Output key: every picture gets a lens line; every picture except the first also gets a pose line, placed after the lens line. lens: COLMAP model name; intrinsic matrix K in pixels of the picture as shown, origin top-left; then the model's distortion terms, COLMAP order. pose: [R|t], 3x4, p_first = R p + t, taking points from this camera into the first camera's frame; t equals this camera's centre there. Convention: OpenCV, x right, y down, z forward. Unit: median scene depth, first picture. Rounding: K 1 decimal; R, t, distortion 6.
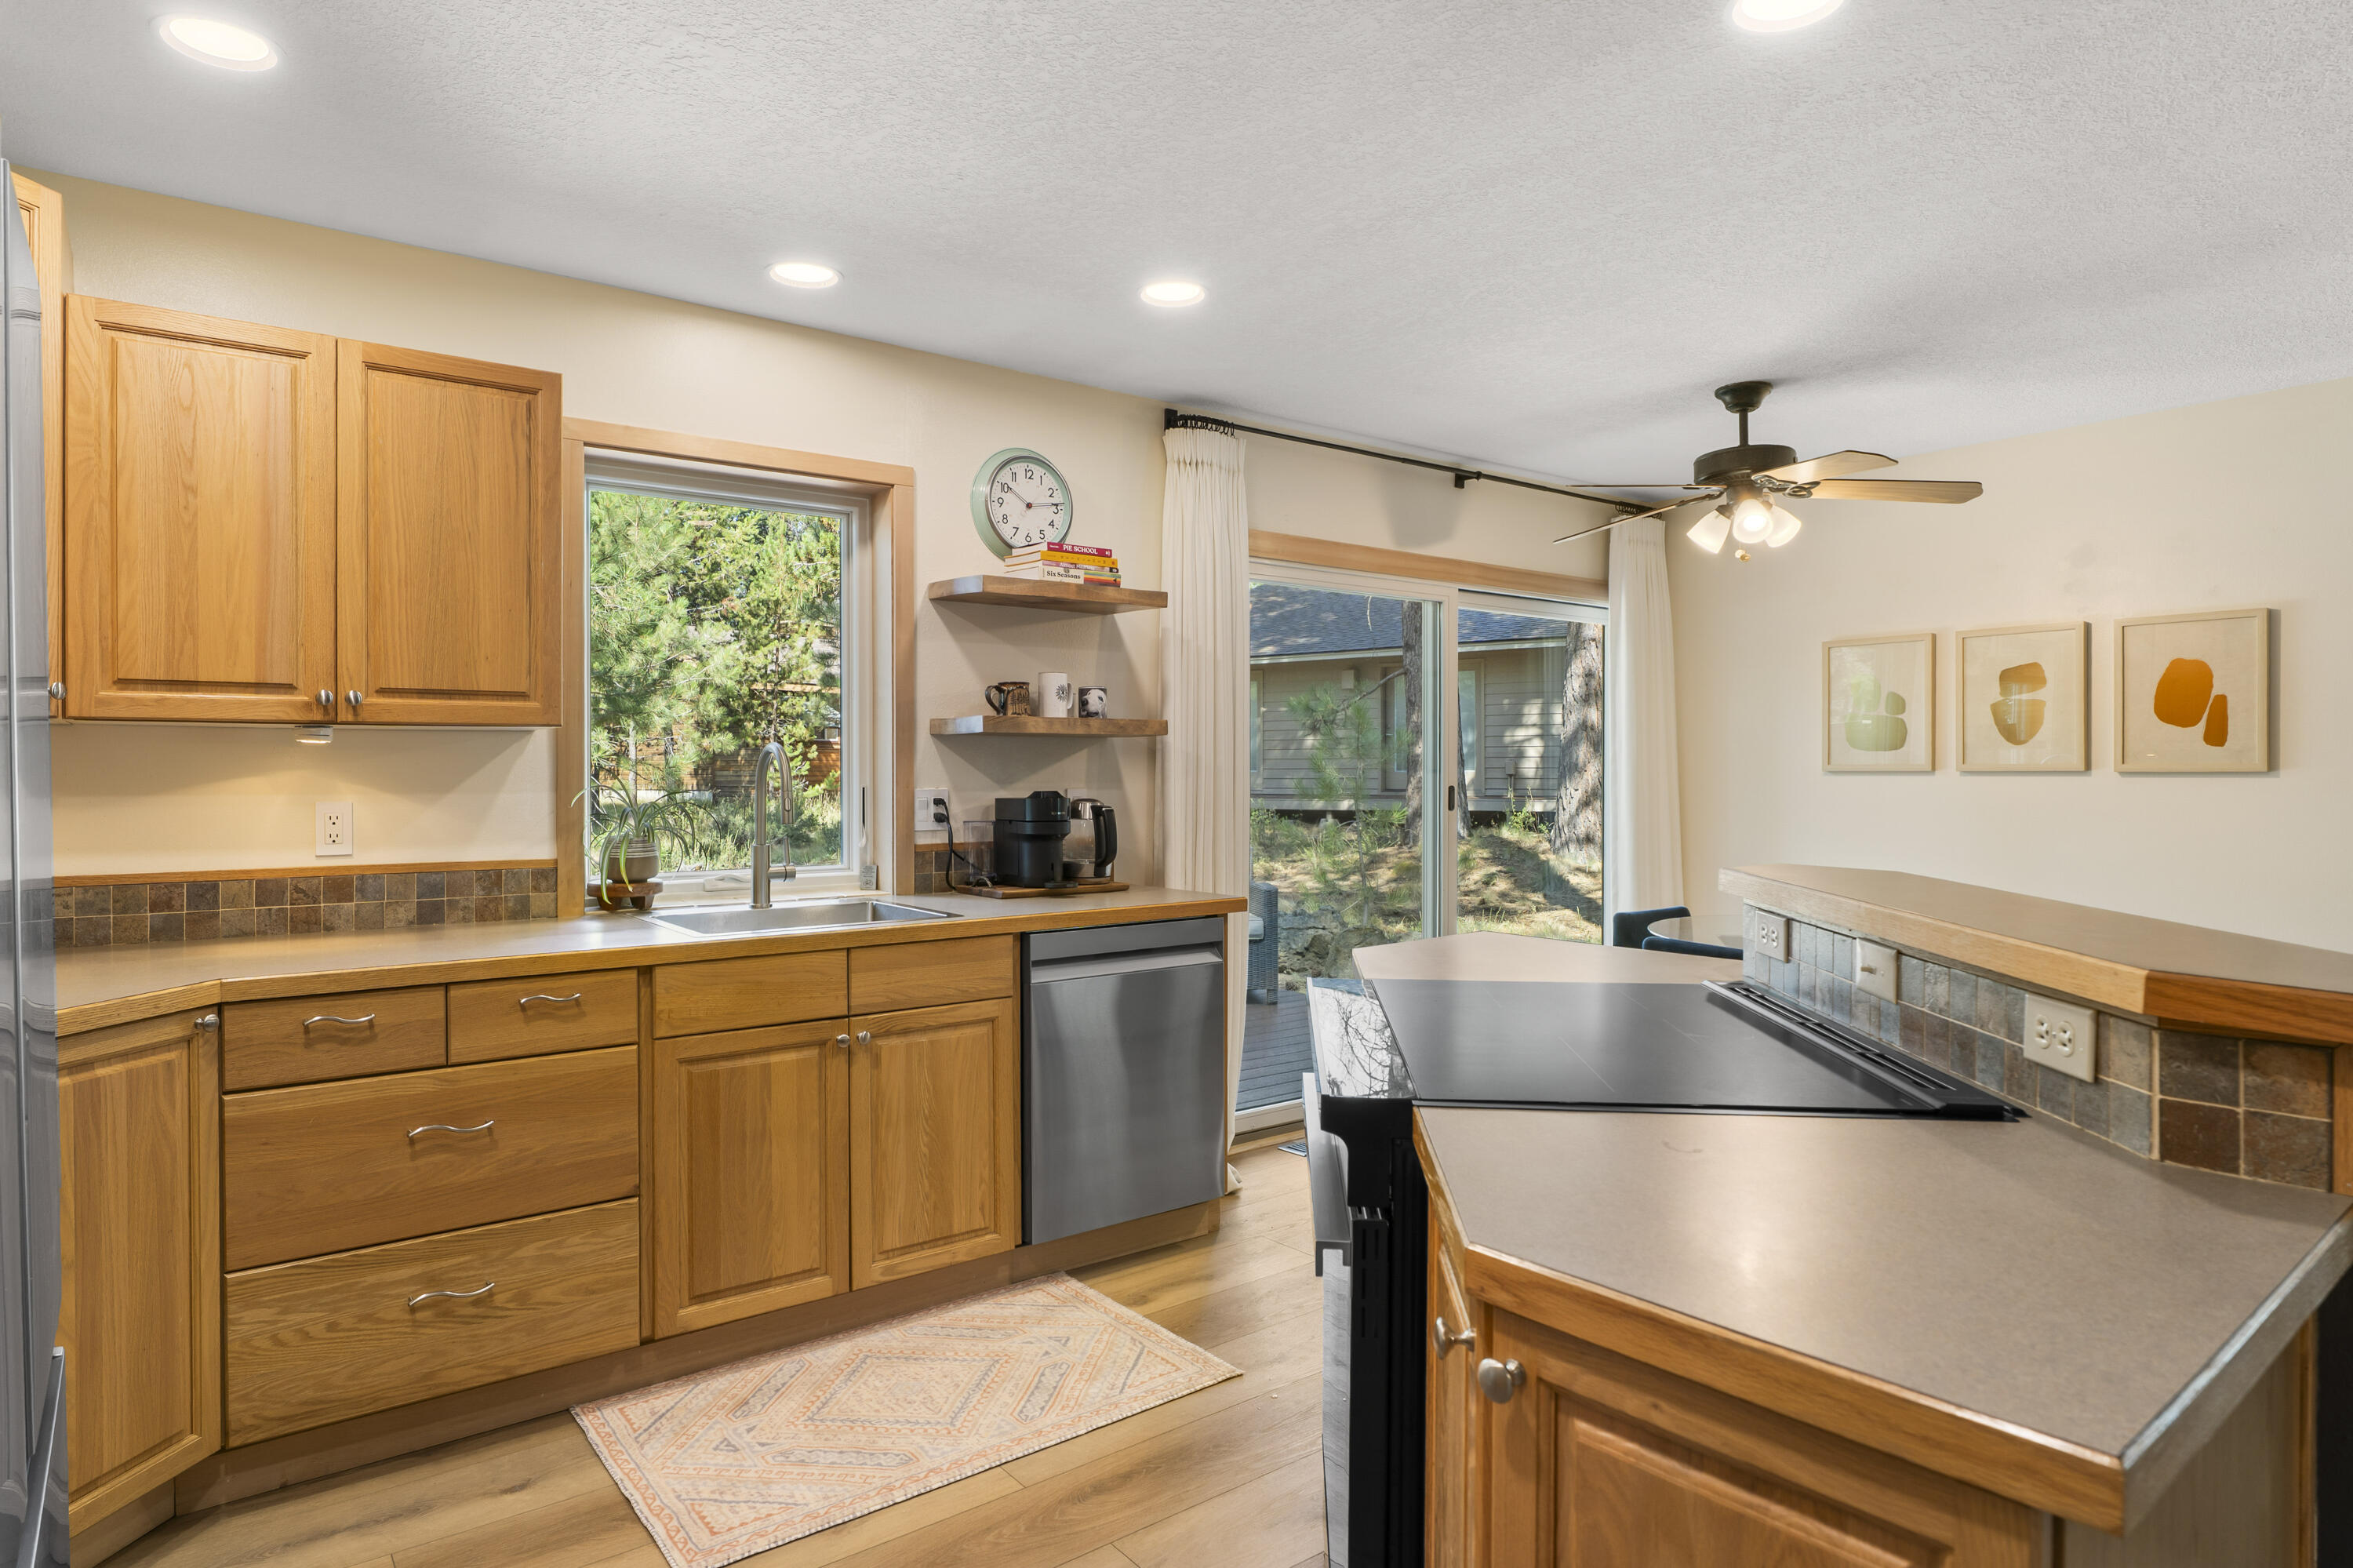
lens RADIAL K [[1381.0, 0, 1166.9], [0, 1381.0, 767.8], [0, 0, 1]] dist [0.002866, 0.000462]
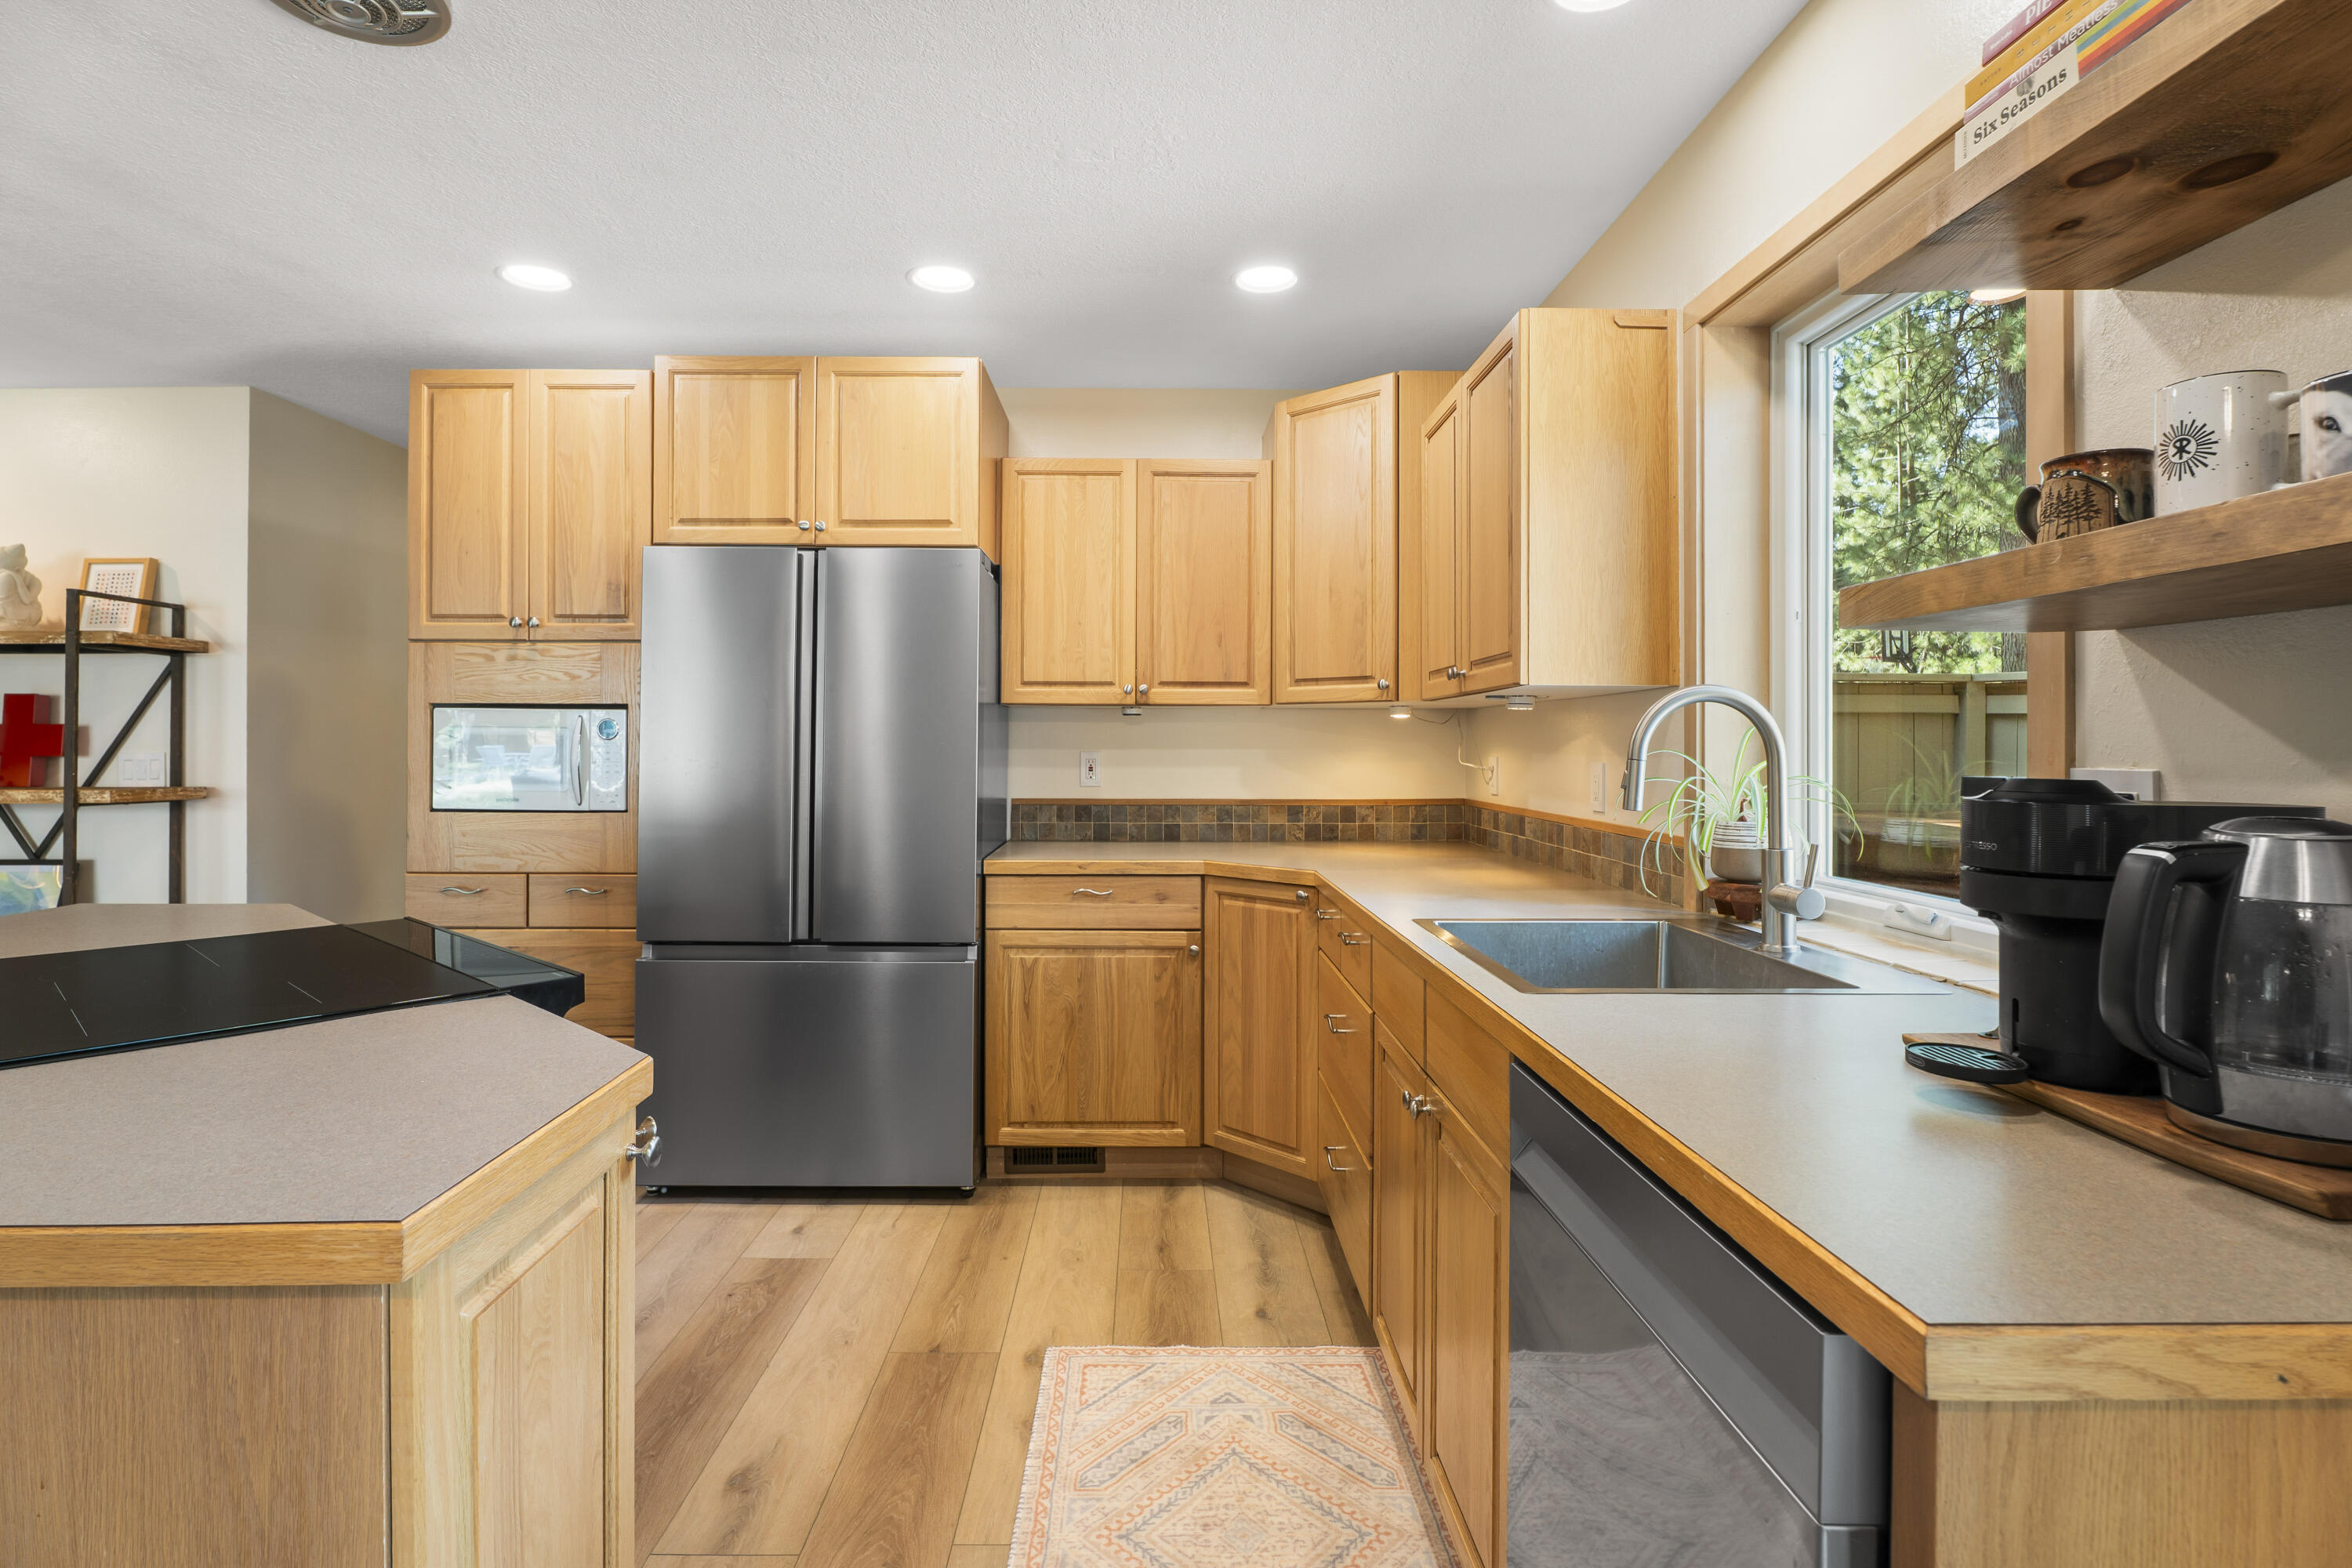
lens RADIAL K [[1165.6, 0, 1177.0], [0, 1165.6, 749.1], [0, 0, 1]] dist [0.003588, 0.000544]
pose [[-0.604750, 0.002585, -0.796411, 0.274970], [-0.001738, 0.999988, 0.004566, 0.008837], [0.796414, 0.004145, -0.604738, 1.072068]]
